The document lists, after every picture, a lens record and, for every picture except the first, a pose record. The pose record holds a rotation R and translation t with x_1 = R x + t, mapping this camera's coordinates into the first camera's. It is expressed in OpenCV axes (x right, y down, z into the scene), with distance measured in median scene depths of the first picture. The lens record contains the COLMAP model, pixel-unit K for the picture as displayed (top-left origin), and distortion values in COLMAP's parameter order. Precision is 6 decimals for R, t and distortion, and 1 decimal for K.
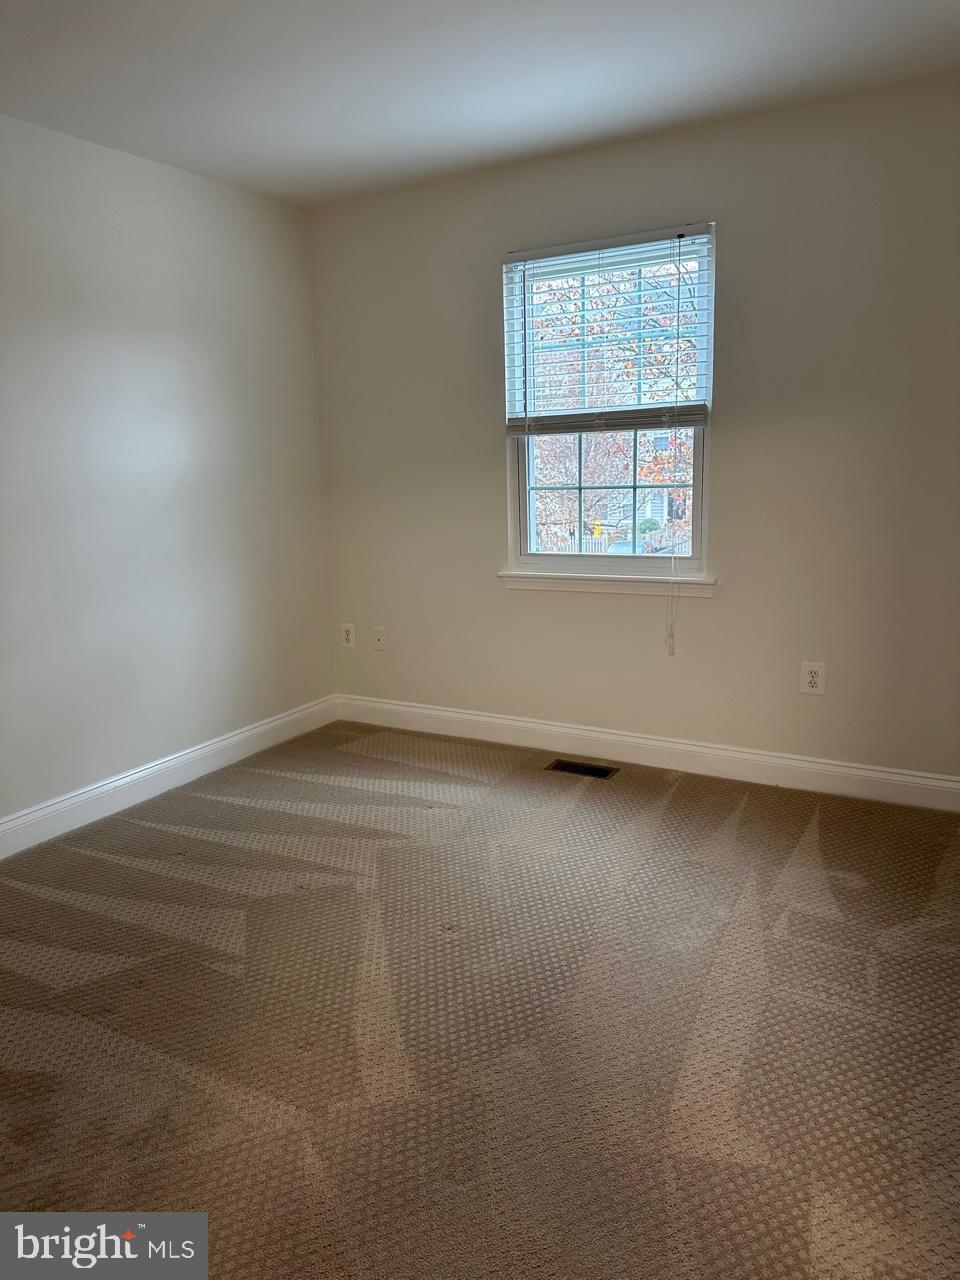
lens RADIAL K [[902.0, 0, 500.3], [0, 902.0, 620.6], [0, 0, 1]] dist [0.081665, -0.097296]
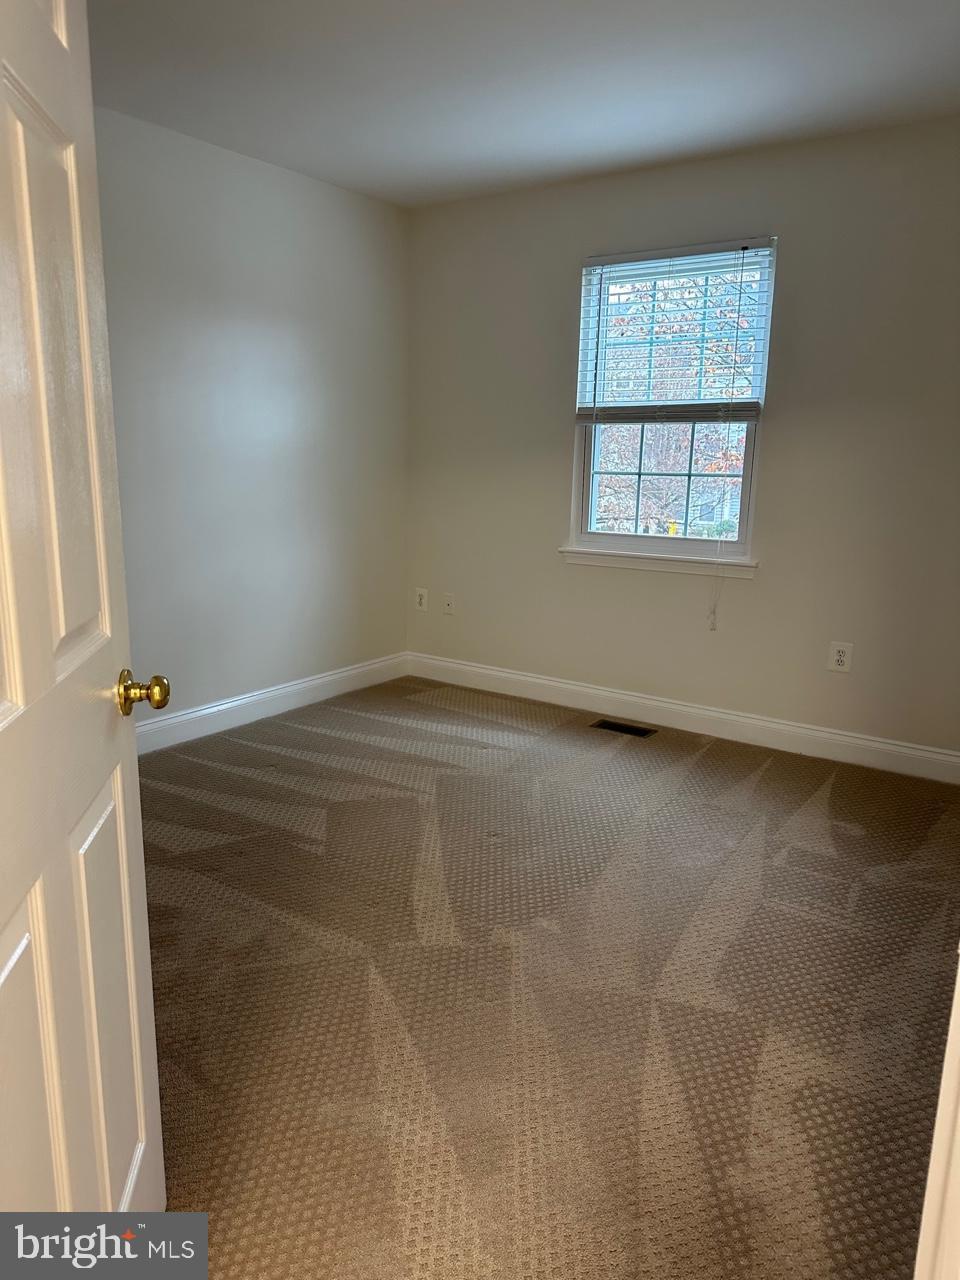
lens RADIAL K [[902.0, 0, 487.0], [0, 902.0, 626.2], [0, 0, 1]] dist [0.081665, -0.097296]
pose [[0.993815, 0.066877, -0.088649, 0.016483], [-0.065682, 0.997707, 0.016327, 0.037633], [0.089538, -0.010404, 0.995929, -0.134939]]
